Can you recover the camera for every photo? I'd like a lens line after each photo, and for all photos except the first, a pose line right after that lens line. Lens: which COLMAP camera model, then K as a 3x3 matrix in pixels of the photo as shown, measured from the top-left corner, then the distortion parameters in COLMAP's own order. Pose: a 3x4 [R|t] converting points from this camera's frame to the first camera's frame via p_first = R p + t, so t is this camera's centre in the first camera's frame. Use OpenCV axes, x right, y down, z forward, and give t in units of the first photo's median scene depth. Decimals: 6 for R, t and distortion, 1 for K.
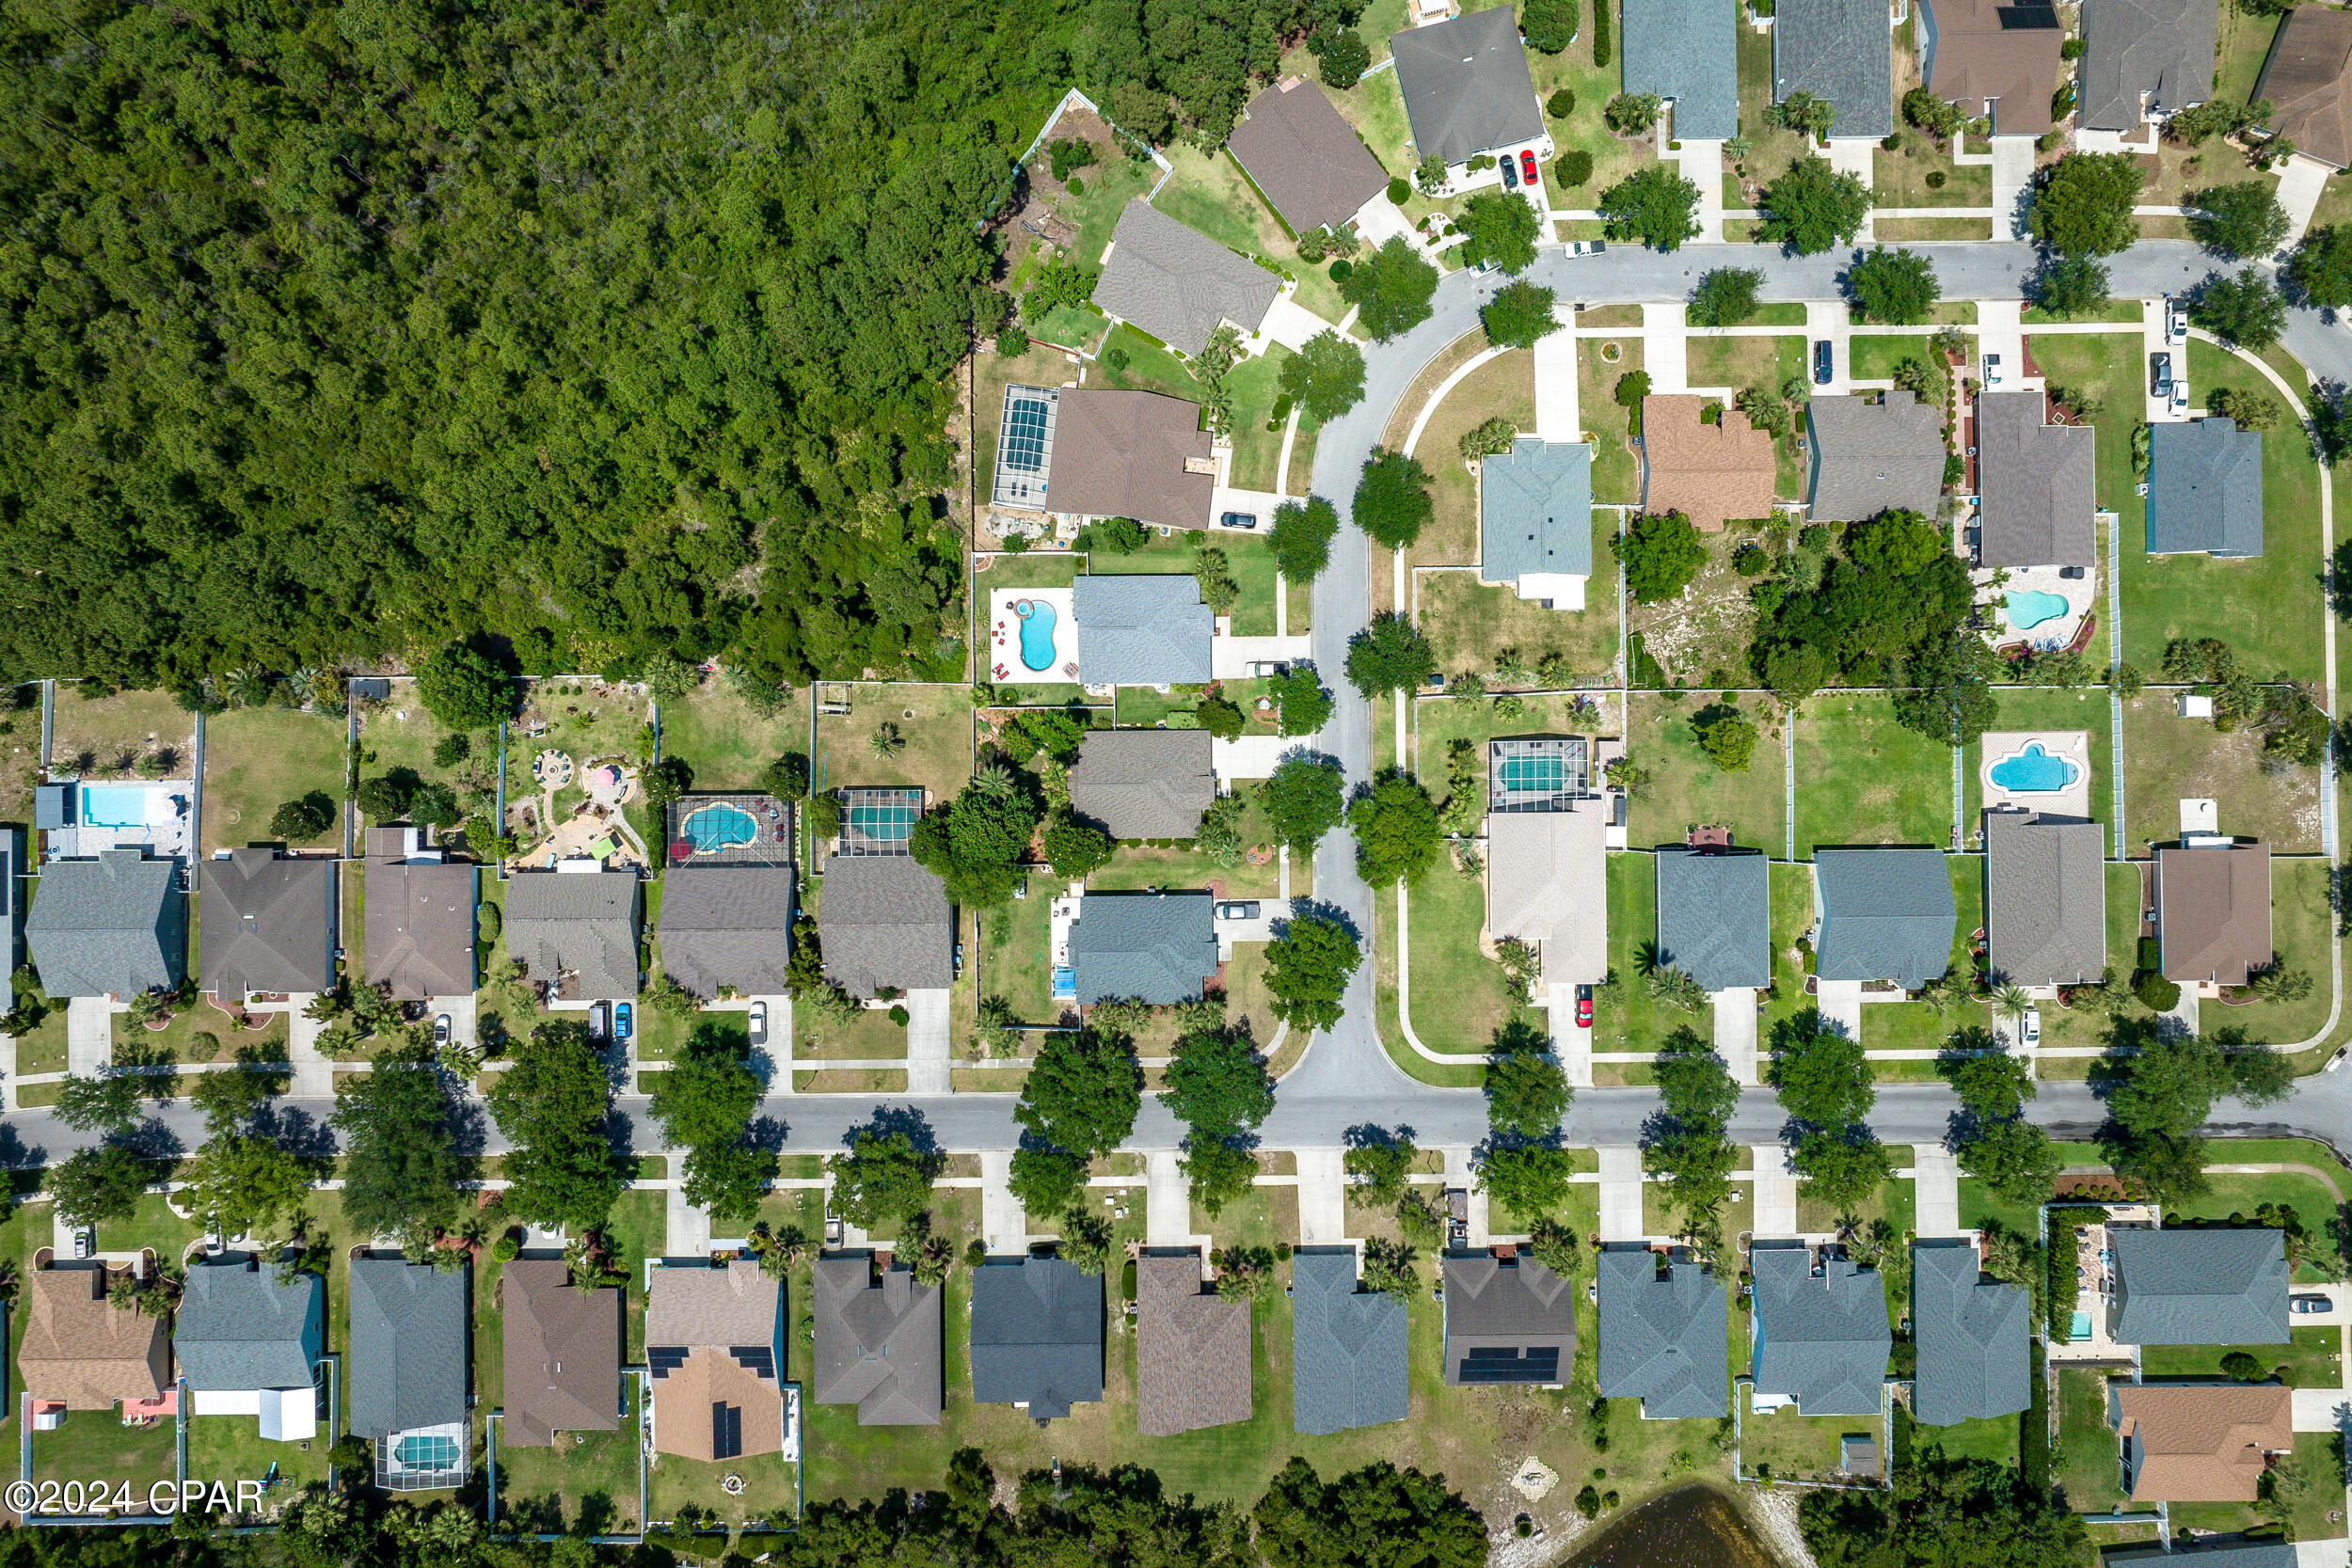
lens RADIAL K [[1613.1, 0, 1164.0], [0, 1613.1, 773.8], [0, 0, 1]] dist [0.010551, -0.000658]
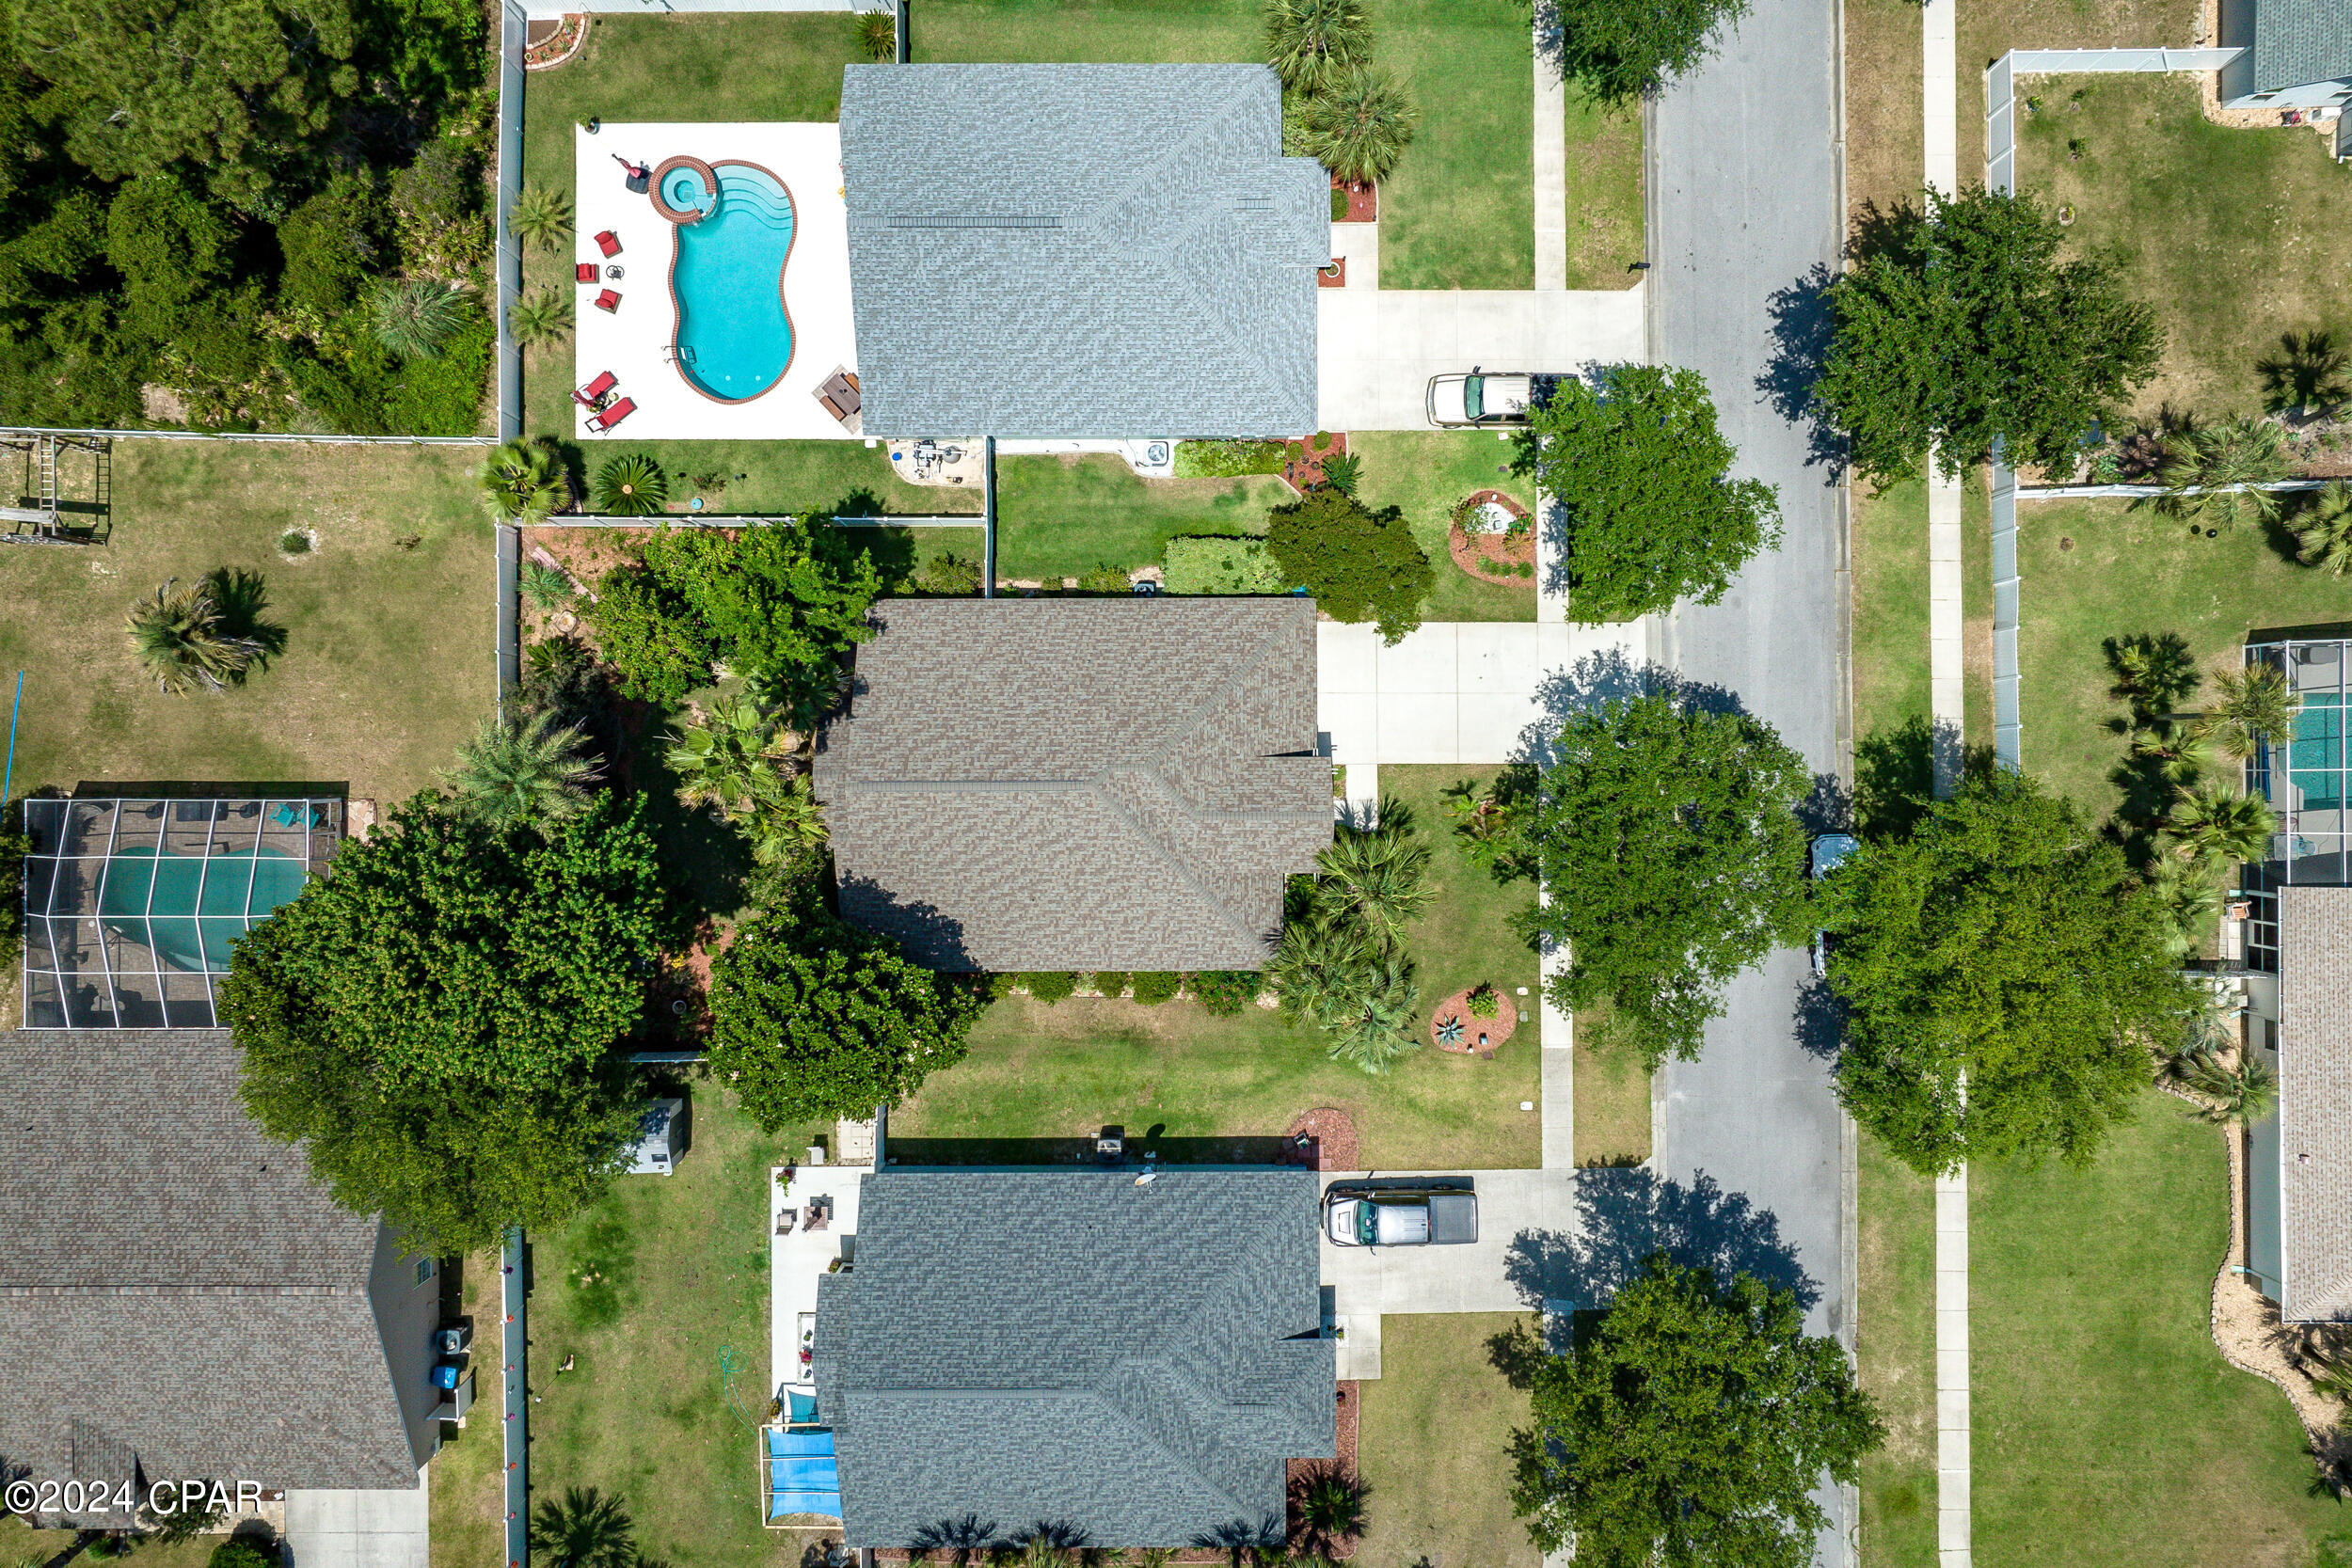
lens RADIAL K [[1613.1, 0, 1186.4], [0, 1613.1, 789.4], [0, 0, 1]] dist [0.010551, -0.000658]
pose [[0.999903, 0.004432, -0.013206, 0.009725], [-0.004078, 0.999636, 0.026666, -0.000264], [0.013319, -0.026609, 0.999557, 0.703191]]
